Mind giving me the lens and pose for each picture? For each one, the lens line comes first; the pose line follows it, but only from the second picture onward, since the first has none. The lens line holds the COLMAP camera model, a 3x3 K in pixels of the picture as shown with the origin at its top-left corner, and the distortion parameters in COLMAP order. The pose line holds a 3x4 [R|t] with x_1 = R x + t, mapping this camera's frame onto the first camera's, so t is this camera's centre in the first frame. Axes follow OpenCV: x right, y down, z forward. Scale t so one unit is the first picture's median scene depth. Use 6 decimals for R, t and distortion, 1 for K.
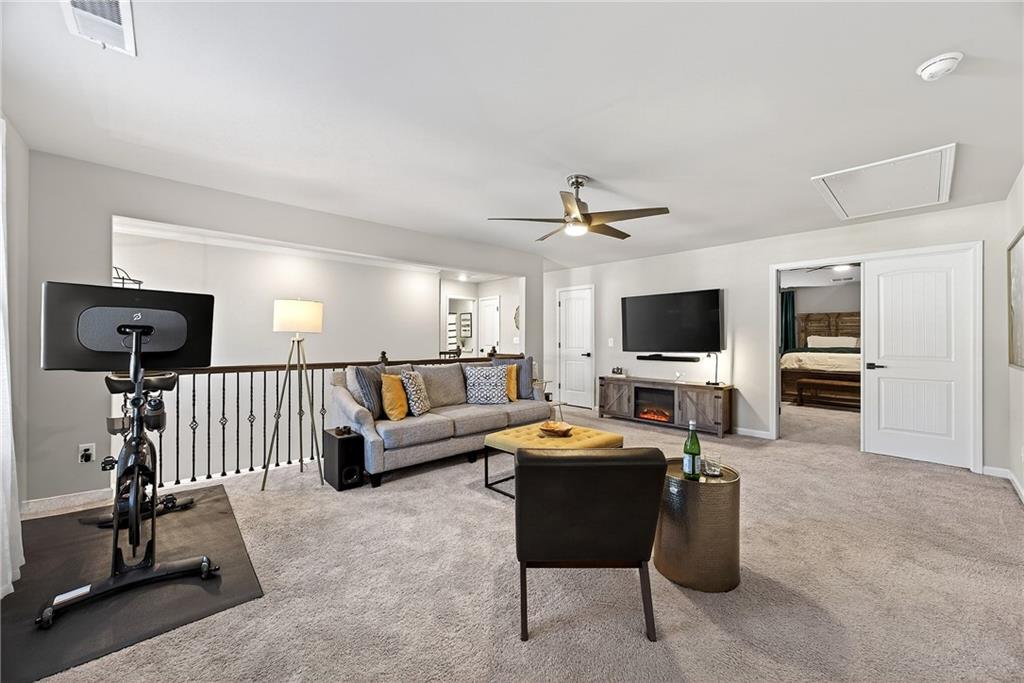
lens RADIAL K [[396.4, 0, 513.6], [0, 396.4, 339.9], [0, 0, 1]] dist [-0.016468, 0.003422]
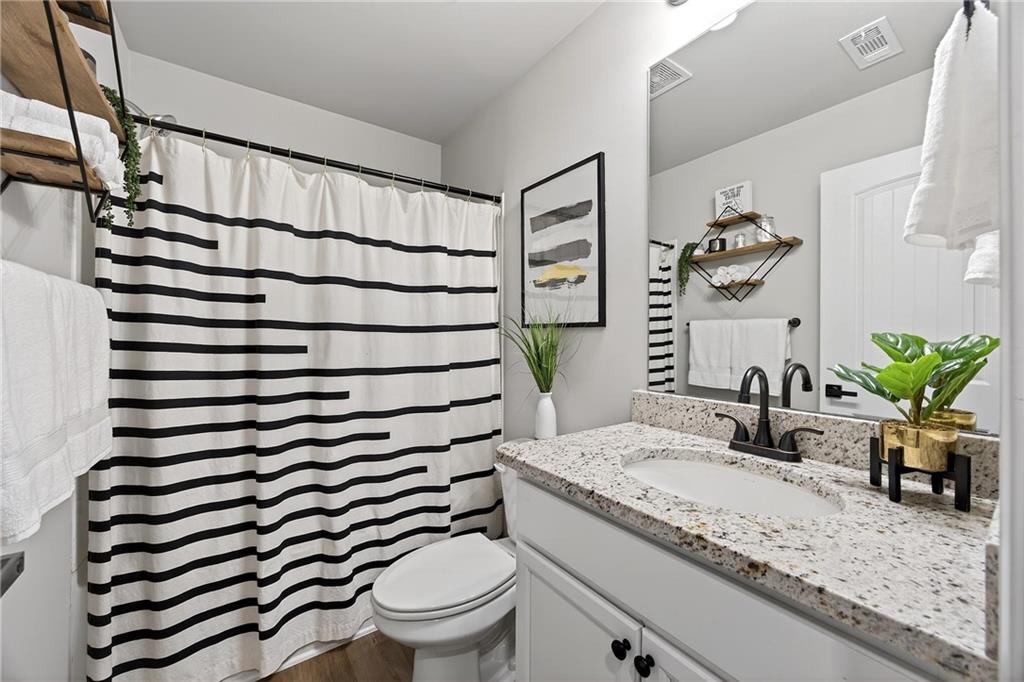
lens RADIAL K [[396.4, 0, 510.1], [0, 396.4, 336.0], [0, 0, 1]] dist [-0.016468, 0.003422]
pose [[0.996079, 0.004367, -0.088355, -0.131008], [-0.004435, 0.999990, -0.000572, -0.002489], [0.088352, 0.000961, 0.996089, 0.872410]]
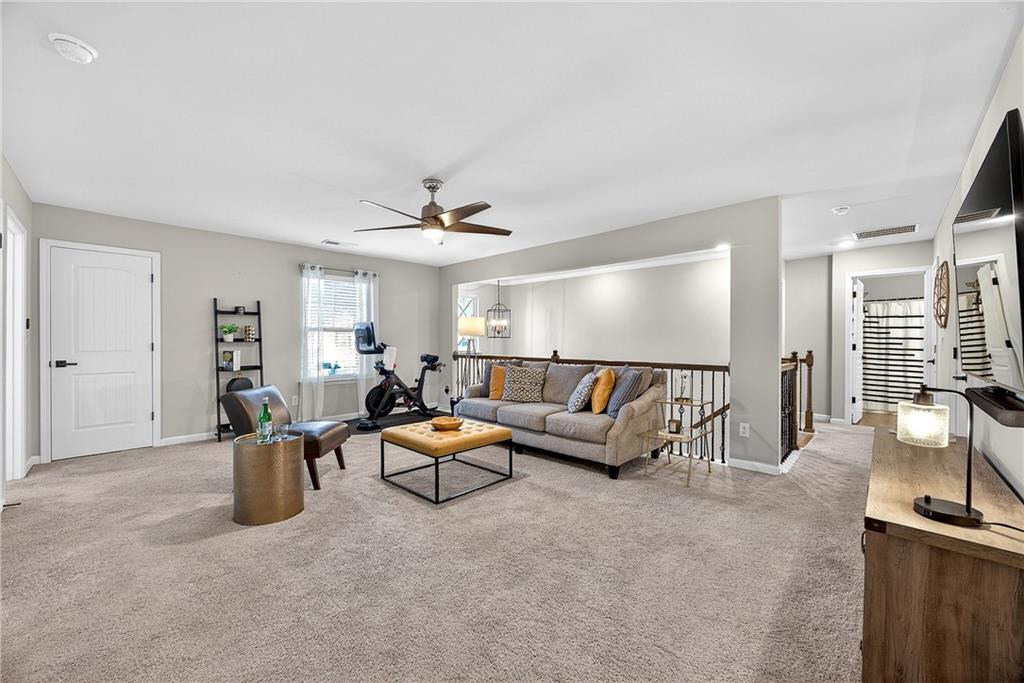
lens RADIAL K [[396.4, 0, 512.6], [0, 396.4, 342.4], [0, 0, 1]] dist [-0.016468, 0.003422]
pose [[0.089972, 0.000226, -0.995944, 0.355276], [-0.003810, 0.999993, -0.000117, 0.002897], [0.995937, 0.003805, 0.089973, 0.327440]]
